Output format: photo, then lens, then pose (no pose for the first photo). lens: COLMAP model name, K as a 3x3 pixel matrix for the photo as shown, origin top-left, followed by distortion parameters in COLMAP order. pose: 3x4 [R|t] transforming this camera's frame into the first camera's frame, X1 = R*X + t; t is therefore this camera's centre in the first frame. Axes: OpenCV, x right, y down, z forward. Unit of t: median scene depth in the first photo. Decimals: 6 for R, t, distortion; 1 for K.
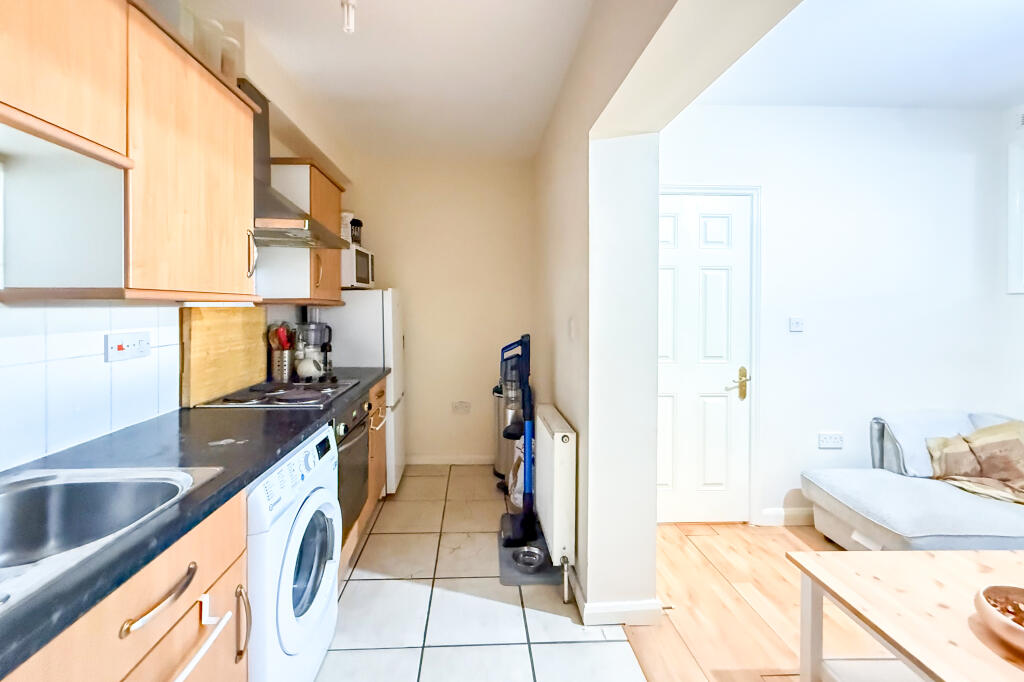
lens RADIAL K [[443.0, 0, 507.0], [0, 443.0, 304.7], [0, 0, 1]] dist [-0.000215, 0.000122]
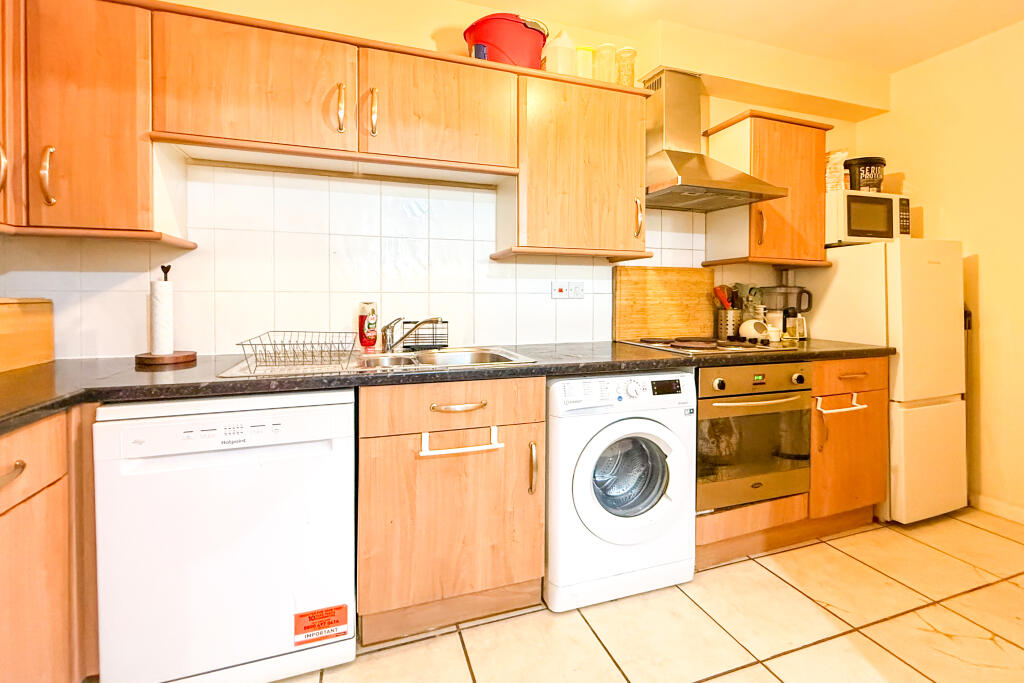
lens RADIAL K [[443.0, 0, 507.0], [0, 443.0, 305.2], [0, 0, 1]] dist [-0.000215, 0.000122]
pose [[0.245101, 0.012642, -0.969415, 0.372958], [0.001529, 0.999909, 0.013426, 0.080254], [0.969496, -0.004773, 0.245060, 0.269847]]
